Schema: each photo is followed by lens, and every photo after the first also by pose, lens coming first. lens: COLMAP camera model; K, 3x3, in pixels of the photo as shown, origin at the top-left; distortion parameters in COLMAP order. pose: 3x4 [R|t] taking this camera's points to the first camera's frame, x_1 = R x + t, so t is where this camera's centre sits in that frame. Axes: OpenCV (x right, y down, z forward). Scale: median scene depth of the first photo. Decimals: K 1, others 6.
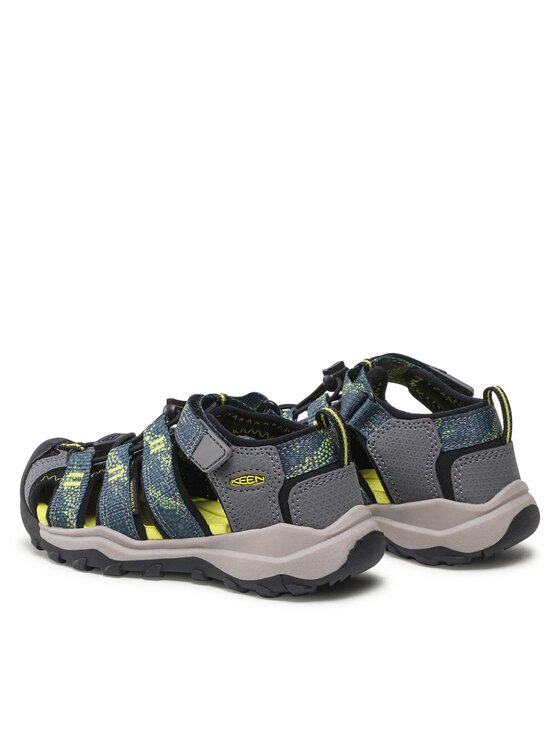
lens RADIAL K [[2885.8, 0, 280.0], [0, 2885.8, 372.7], [0, 0, 1]] dist [0.200631, 0.000000]
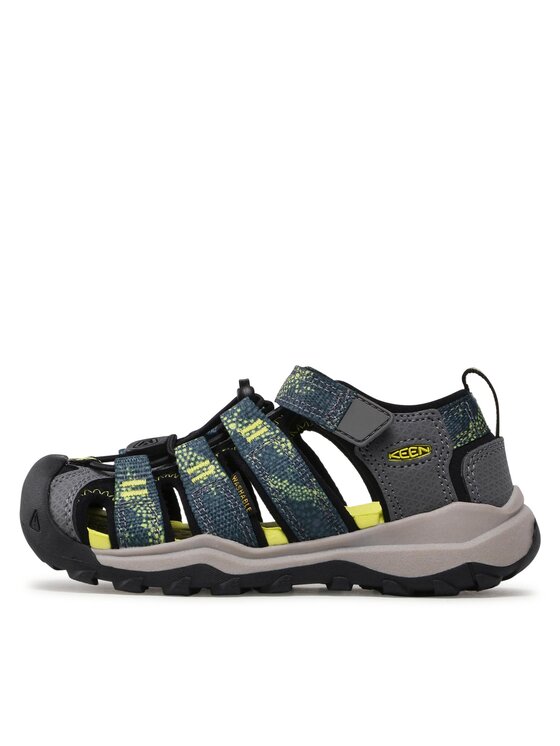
lens RADIAL K [[2885.8, 0, 280.1], [0, 2885.8, 373.3], [0, 0, 1]] dist [0.200631, 0.000000]
pose [[0.836616, -0.000101, 0.547790, -0.476797], [0.103996, 0.981843, -0.158647, 0.137690], [-0.537828, 0.189695, 0.821436, 0.346846]]
